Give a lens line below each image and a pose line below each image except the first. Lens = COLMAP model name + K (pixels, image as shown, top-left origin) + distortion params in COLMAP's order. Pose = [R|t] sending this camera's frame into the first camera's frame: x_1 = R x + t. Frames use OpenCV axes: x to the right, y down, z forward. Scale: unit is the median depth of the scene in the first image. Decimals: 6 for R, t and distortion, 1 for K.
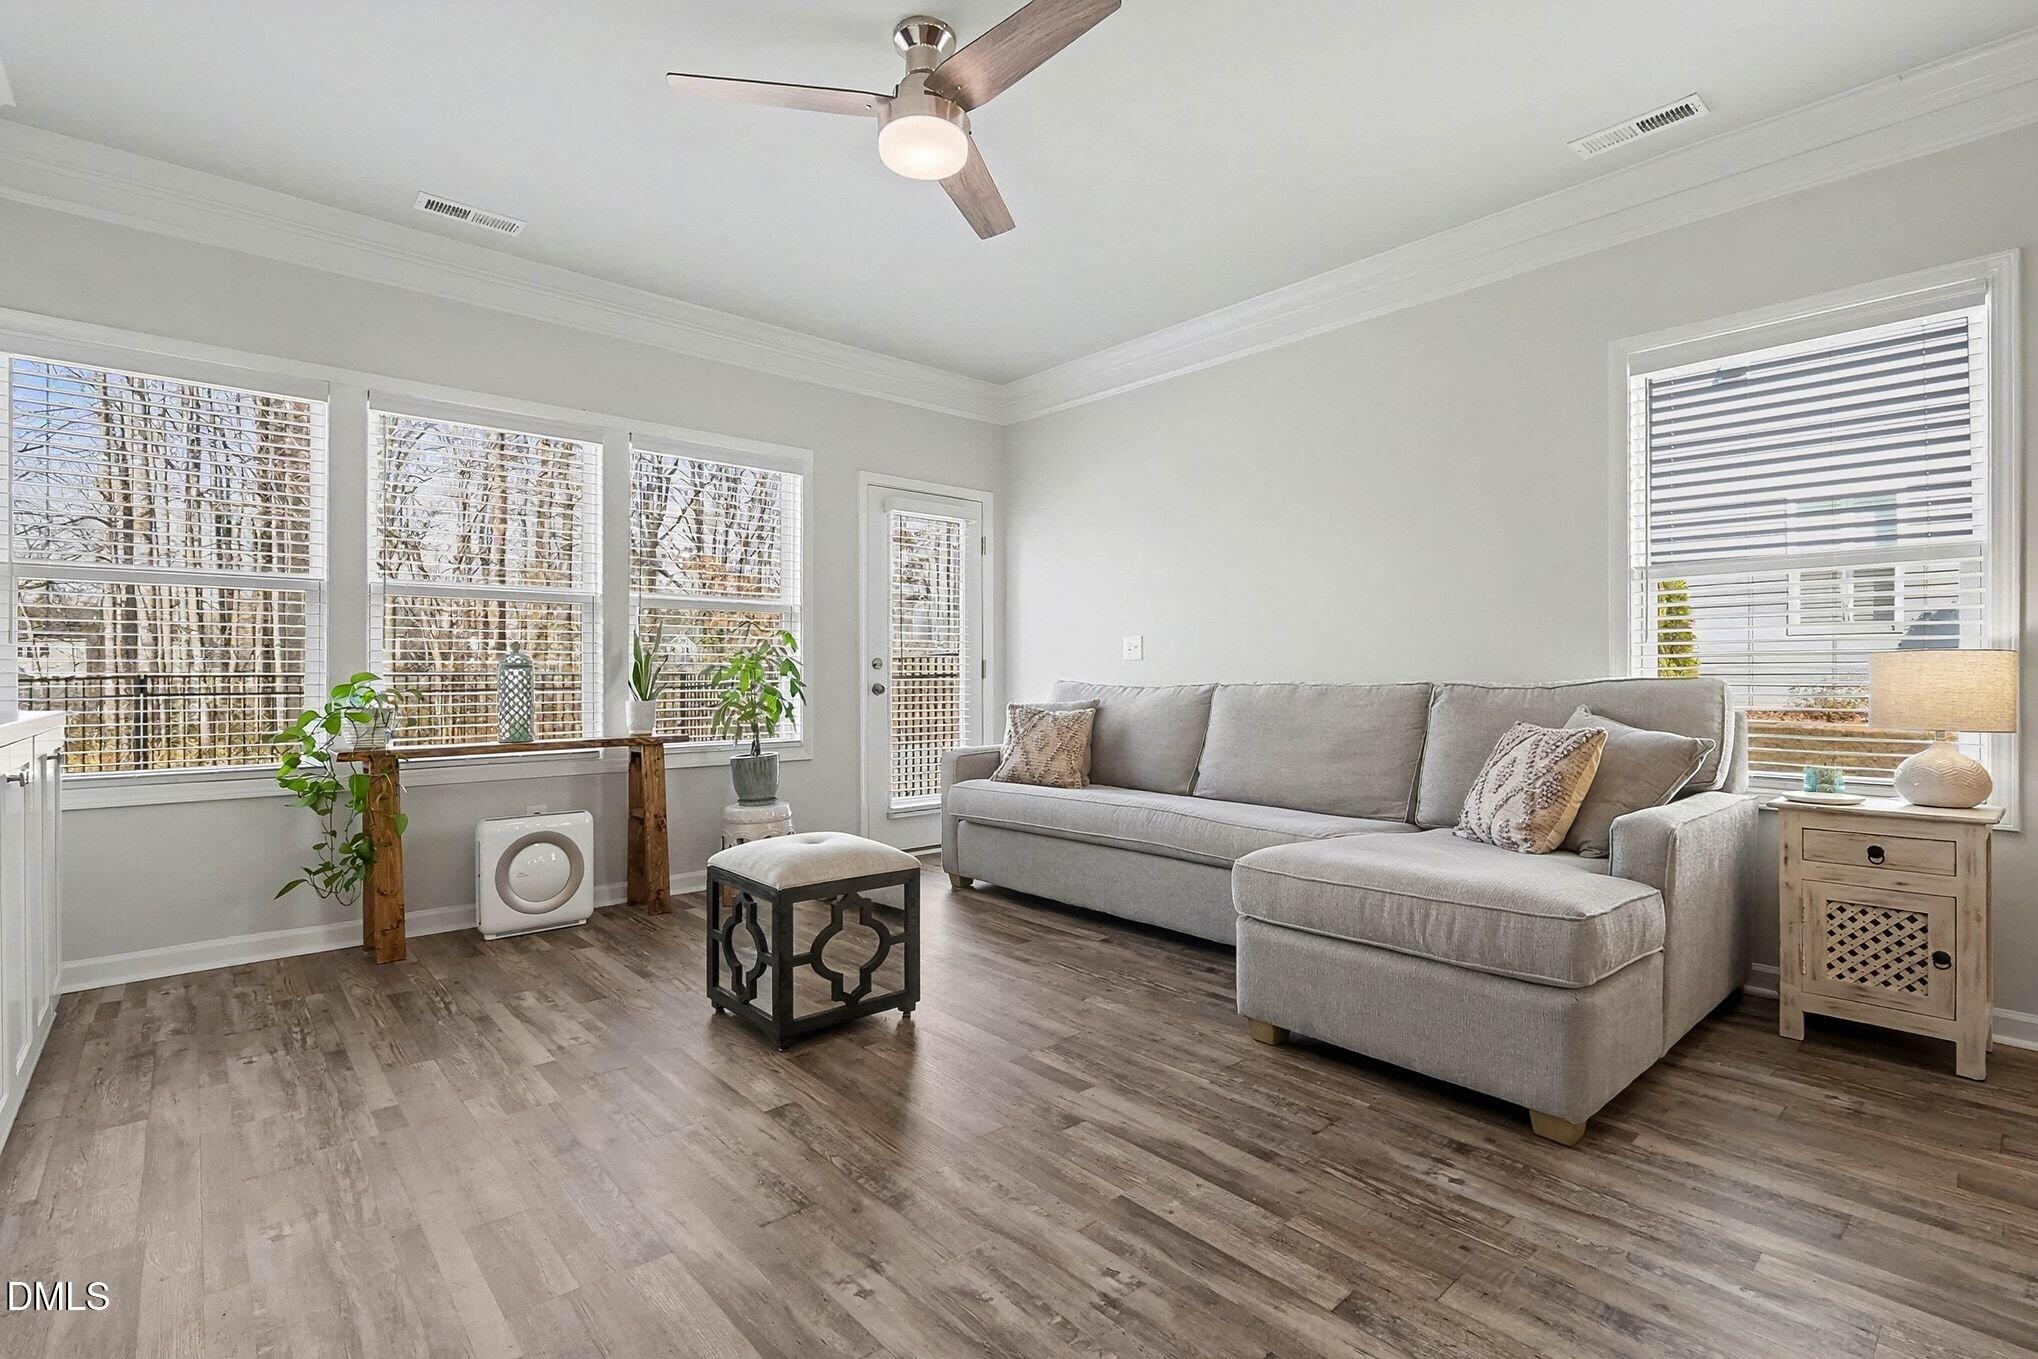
lens RADIAL K [[942.7, 0, 1015.2], [0, 942.7, 698.9], [0, 0, 1]] dist [-0.000871, 0.000665]
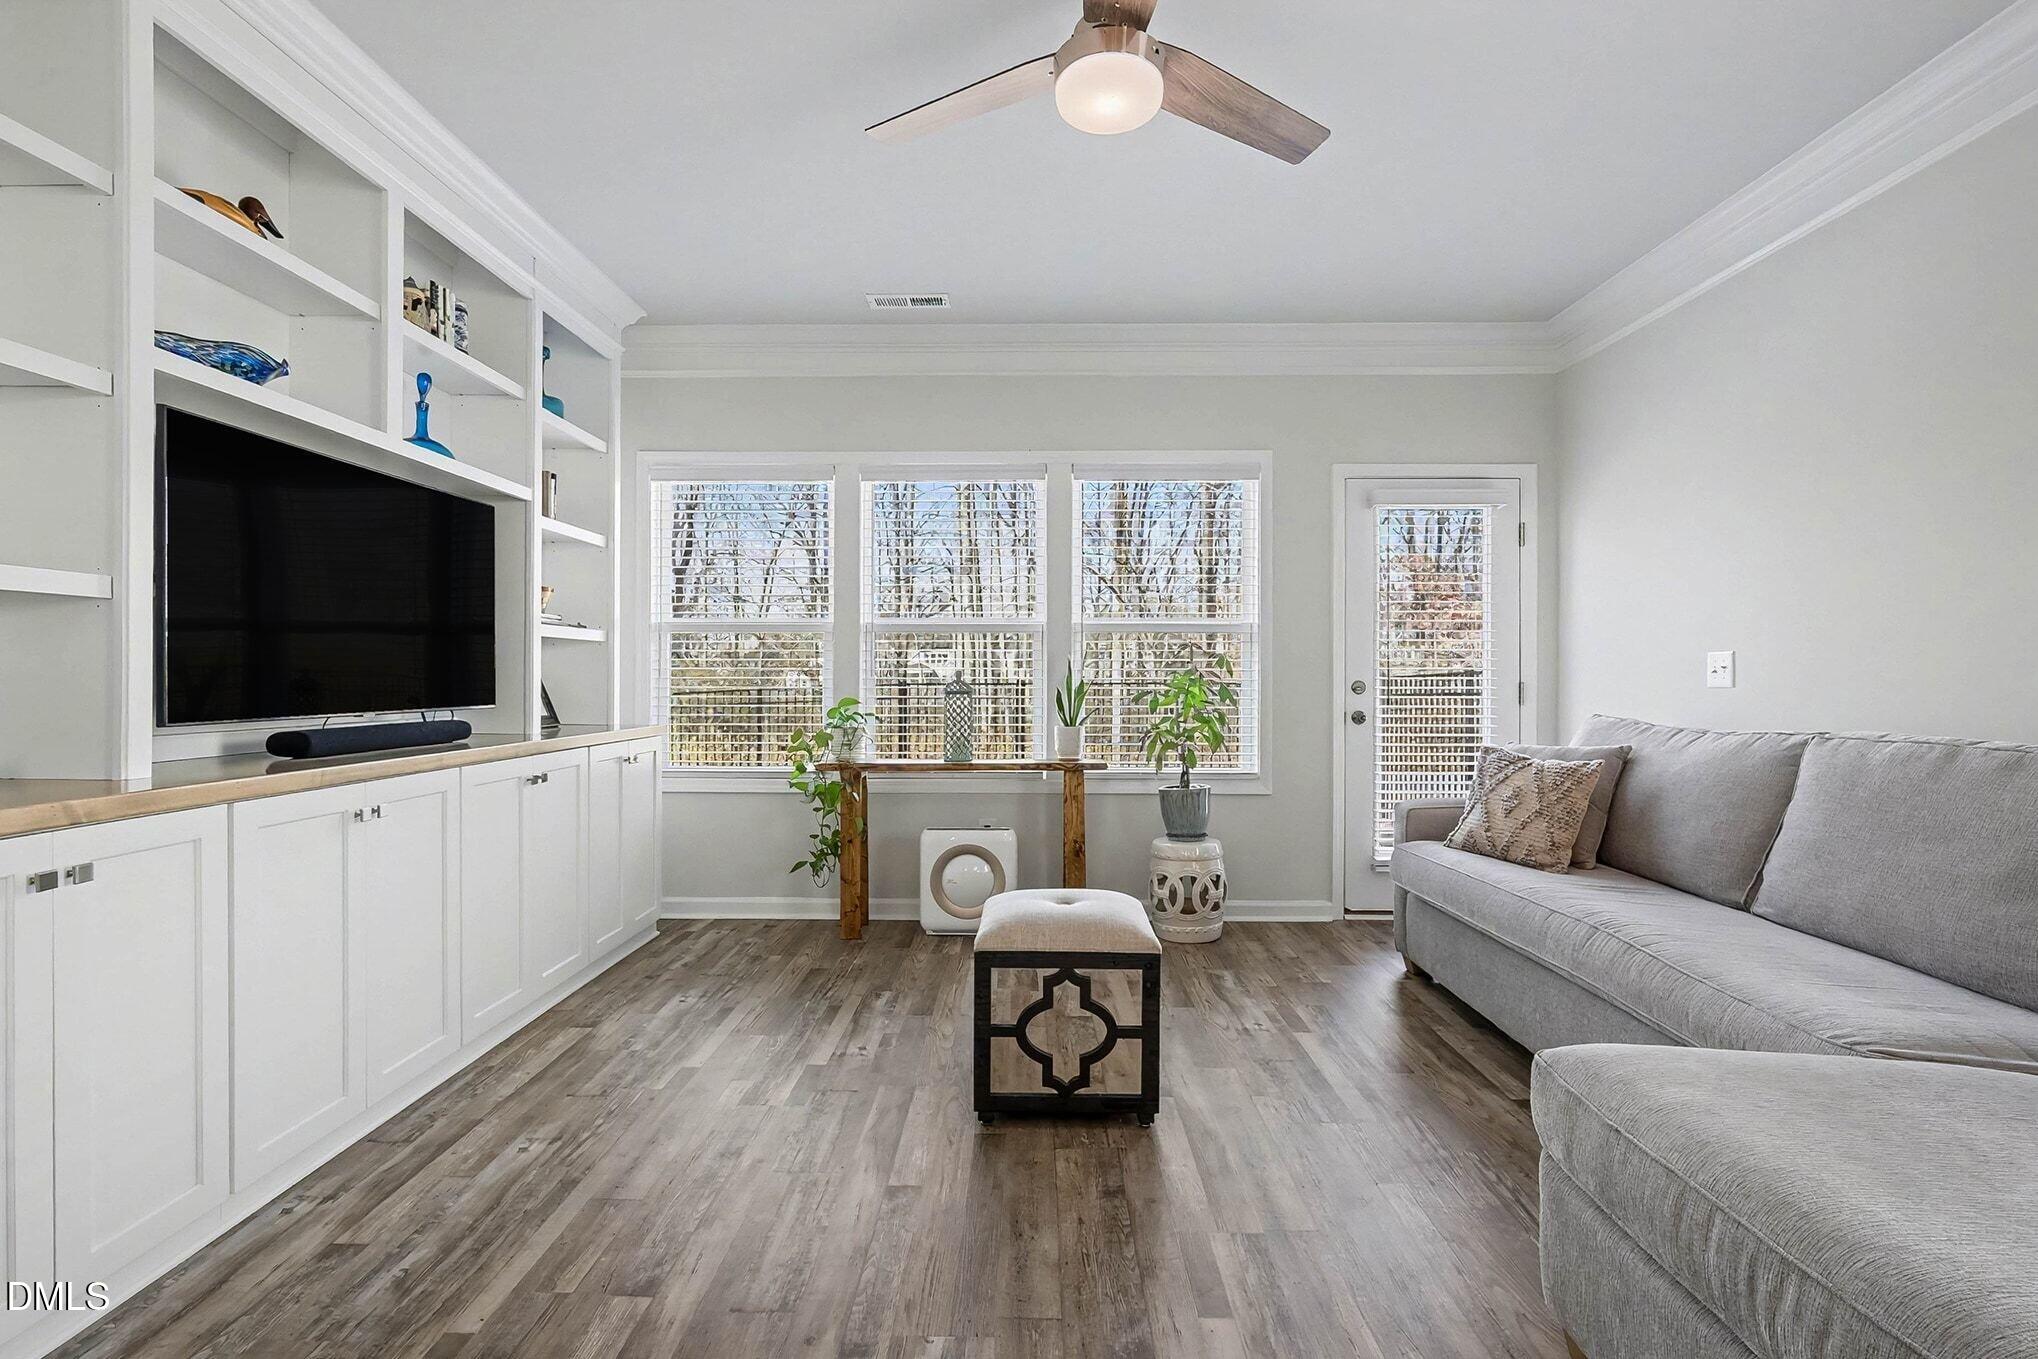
lens RADIAL K [[940.4, 0, 1019.1], [0, 940.4, 691.6], [0, 0, 1]] dist [-0.005342, 0.000363]
pose [[0.732746, 0.013548, -0.680367, 0.303597], [-0.019743, 0.999804, -0.001354, -0.039108], [0.680215, 0.014425, 0.732870, 0.254898]]
